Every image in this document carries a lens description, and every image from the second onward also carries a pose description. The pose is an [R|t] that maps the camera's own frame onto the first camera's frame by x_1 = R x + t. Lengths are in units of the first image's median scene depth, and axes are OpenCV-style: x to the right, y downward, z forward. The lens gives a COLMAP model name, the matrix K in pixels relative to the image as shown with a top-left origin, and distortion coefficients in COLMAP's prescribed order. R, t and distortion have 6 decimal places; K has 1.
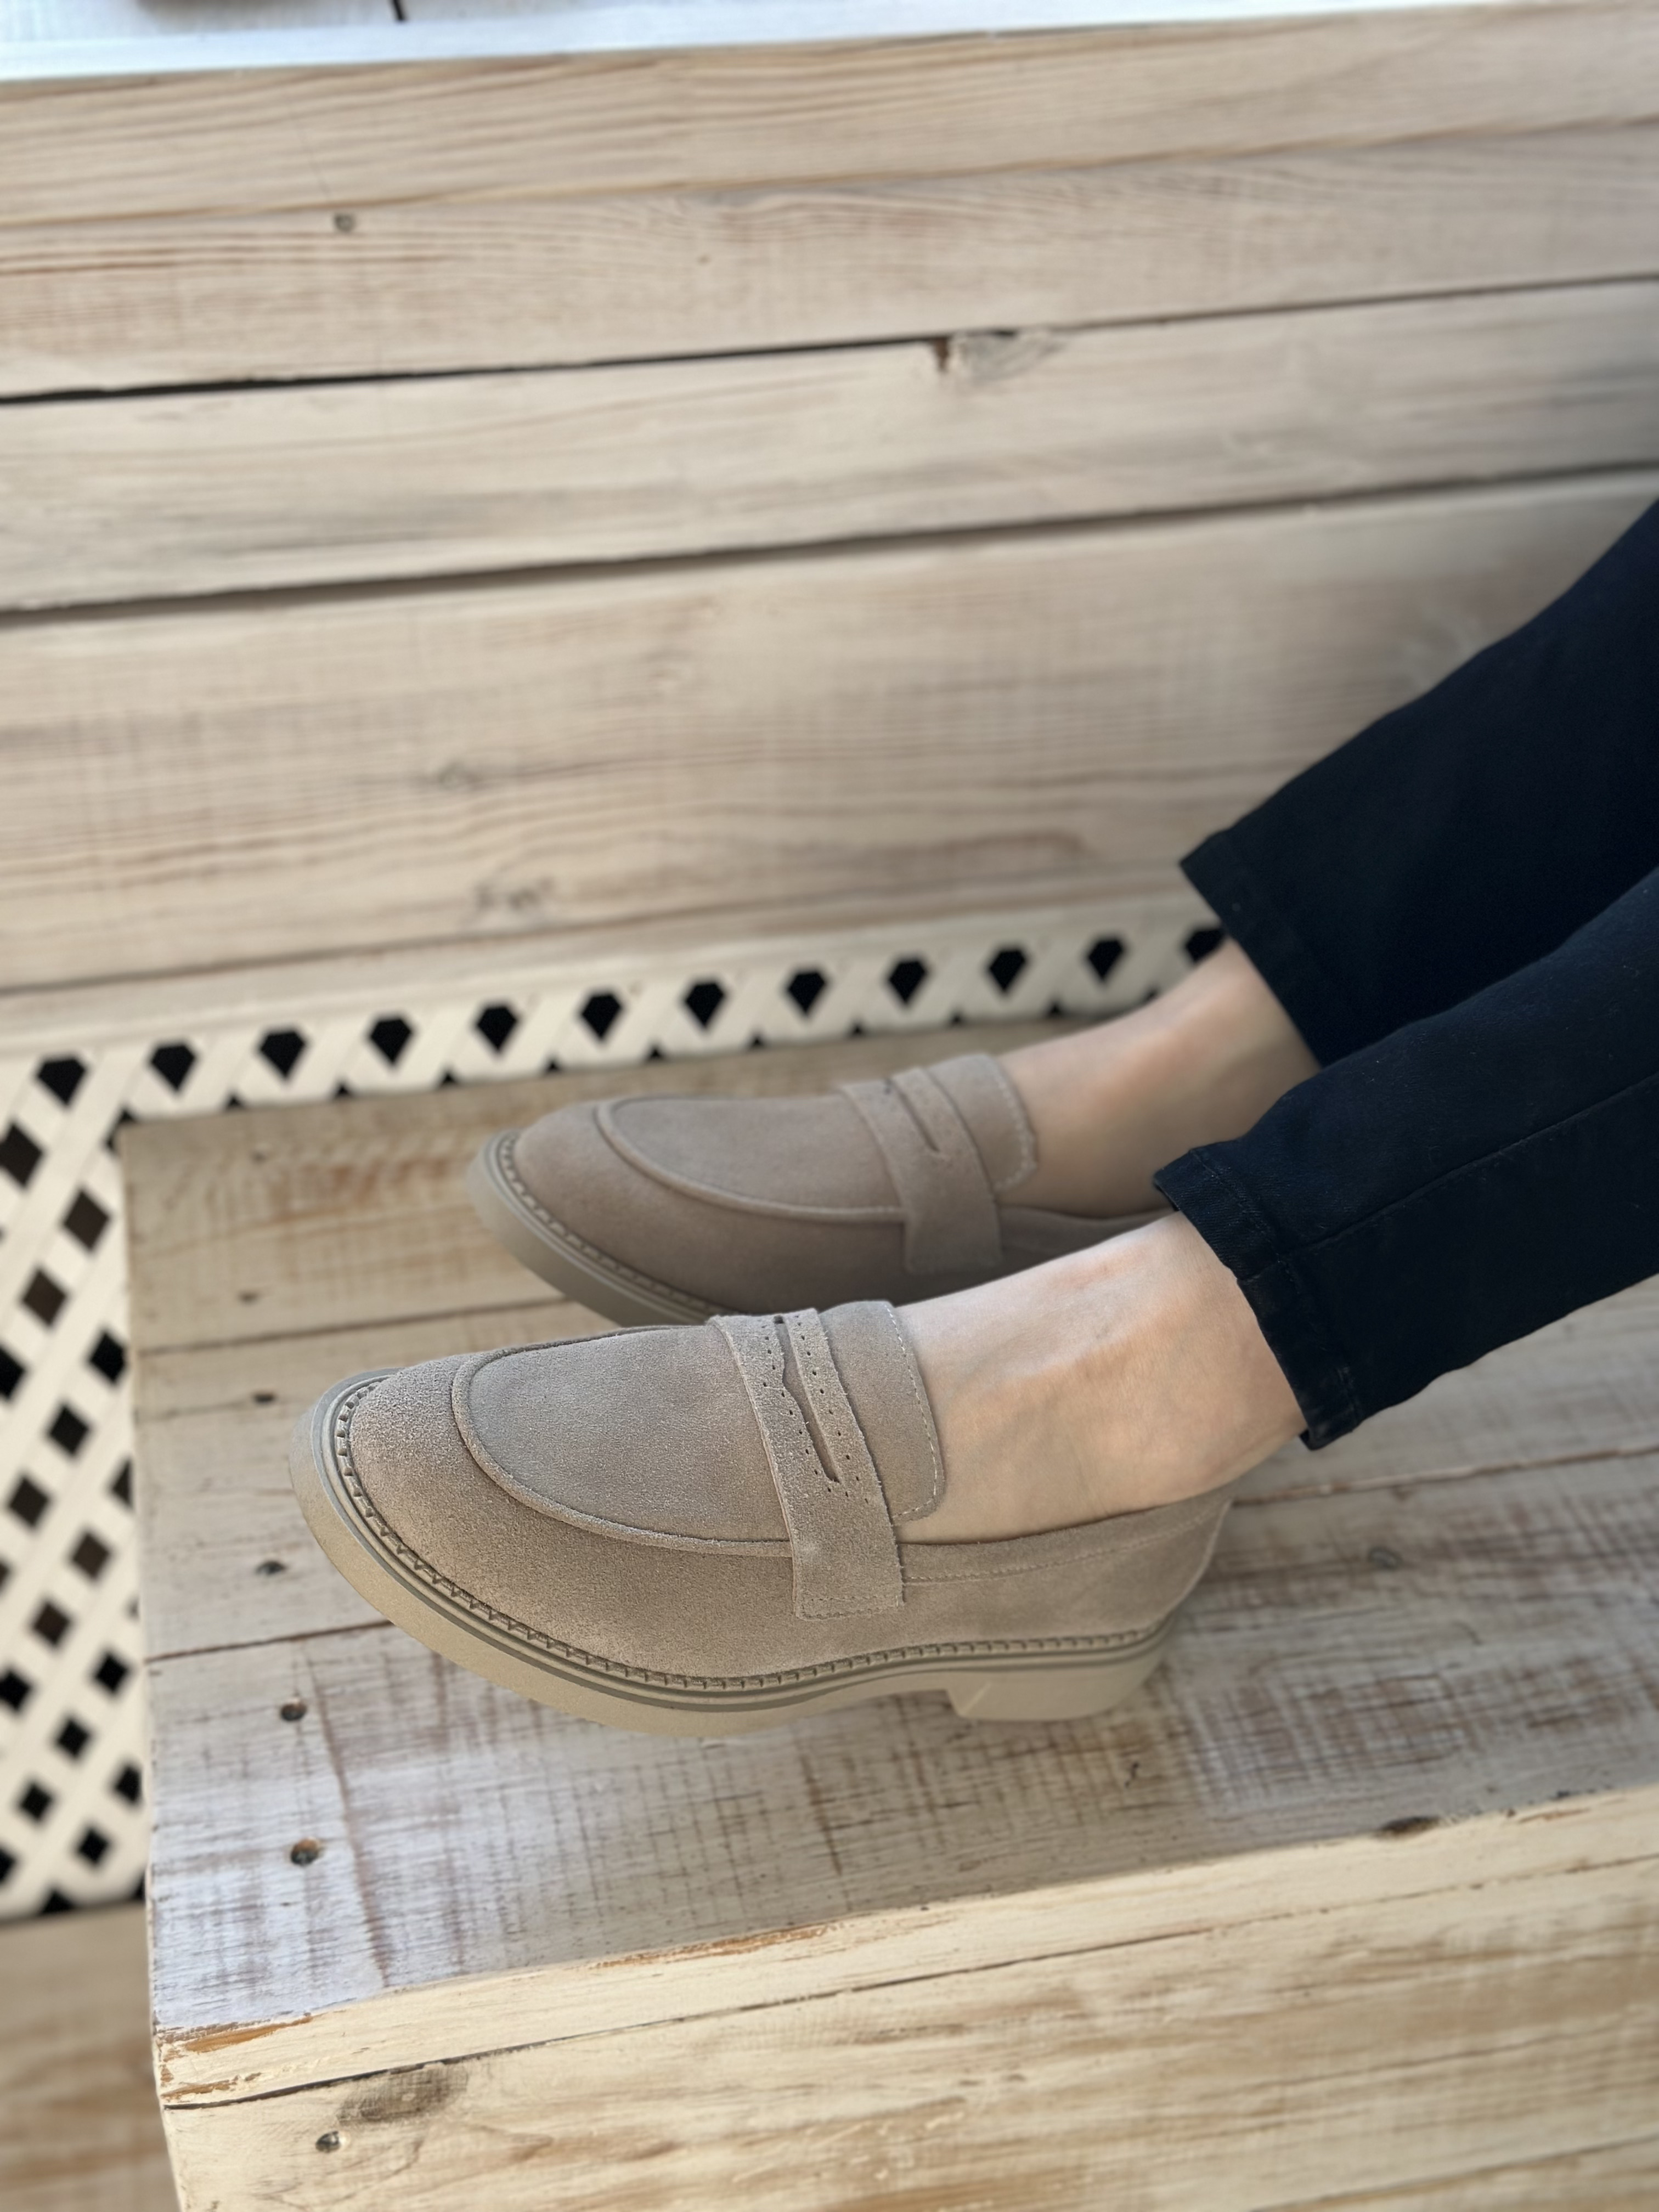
lens RADIAL K [[3223.4, 0, 832.5], [0, 3223.4, 1113.7], [0, 0, 1]] dist [0.134481, 0.000000]
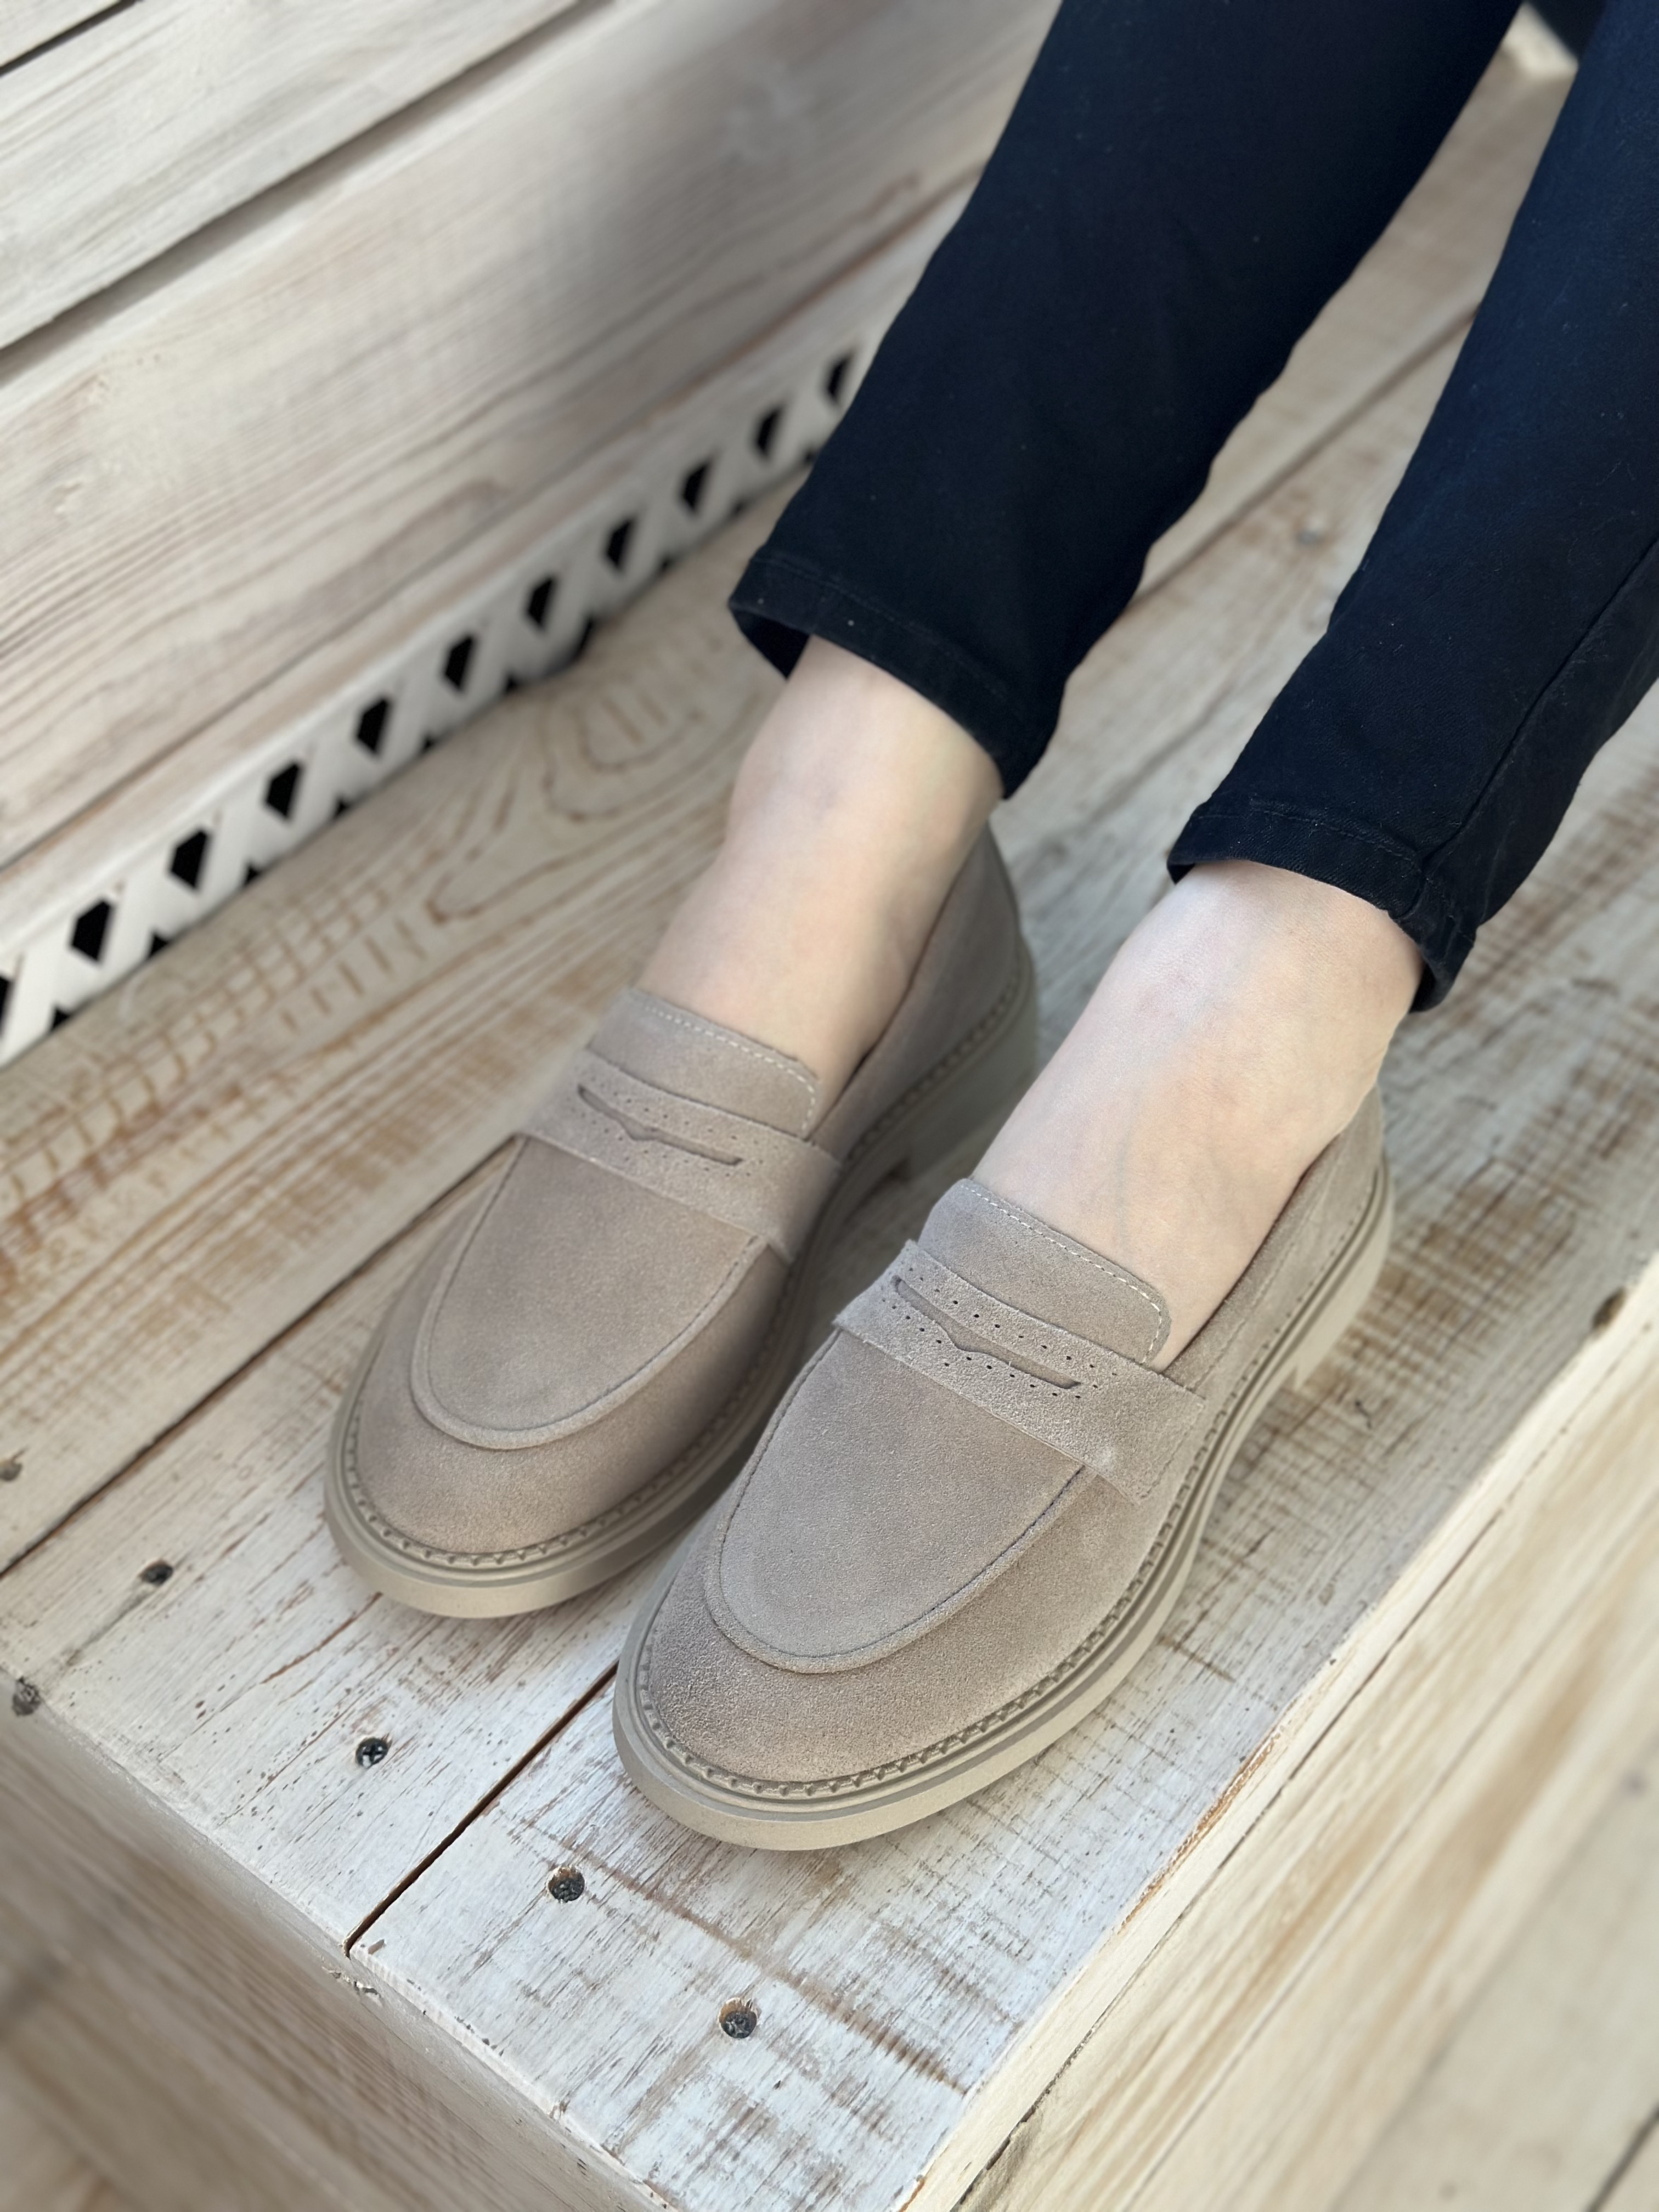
lens RADIAL K [[3223.4, 0, 828.5], [0, 3223.4, 1102.5], [0, 0, 1]] dist [0.134481, 0.000000]
pose [[0.770131, -0.476978, 0.423544, -0.373016], [0.382099, 0.876626, 0.292449, -0.201764], [-0.510782, -0.063389, 0.857370, 0.293732]]
